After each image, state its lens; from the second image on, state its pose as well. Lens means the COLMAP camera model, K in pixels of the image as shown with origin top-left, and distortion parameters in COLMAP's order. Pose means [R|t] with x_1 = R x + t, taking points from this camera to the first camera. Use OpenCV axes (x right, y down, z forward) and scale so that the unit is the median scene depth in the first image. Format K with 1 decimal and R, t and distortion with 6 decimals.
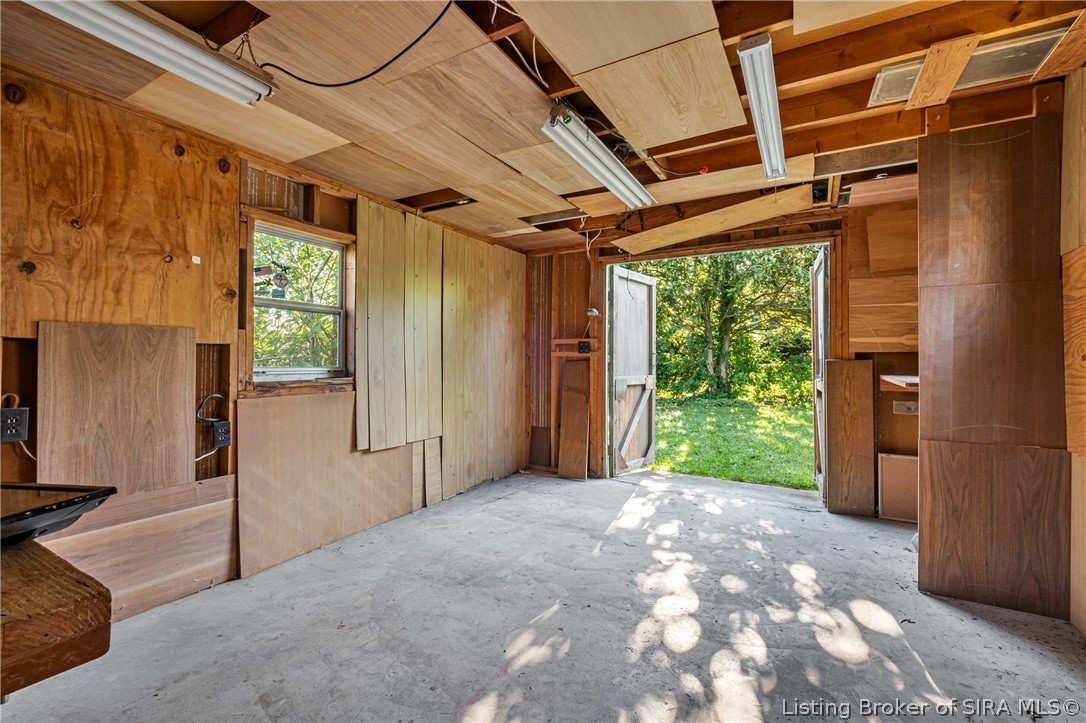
lens RADIAL K [[448.3, 0, 542.0], [0, 448.3, 356.0], [0, 0, 1]] dist [-0.000108, 0.000292]
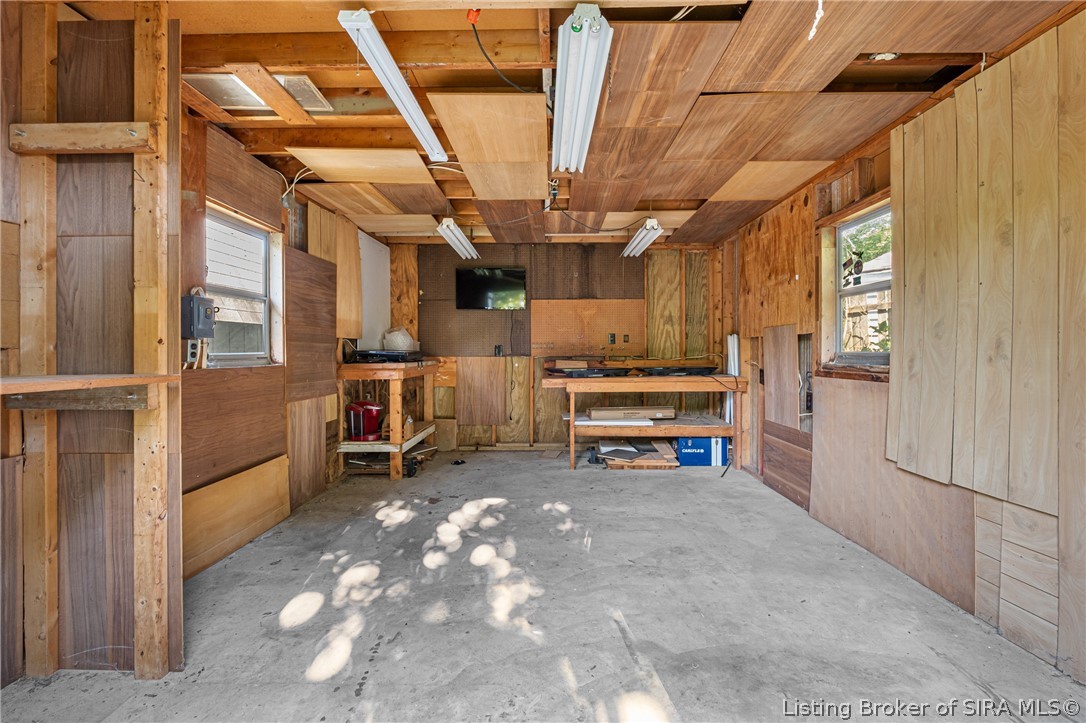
lens RADIAL K [[448.3, 0, 540.8], [0, 448.3, 356.1], [0, 0, 1]] dist [-0.000108, 0.000292]
pose [[-0.862350, 0.007262, -0.506260, 0.697715], [0.007765, 0.999969, 0.001117, 0.033987], [0.506253, -0.002968, -0.862380, 1.869665]]
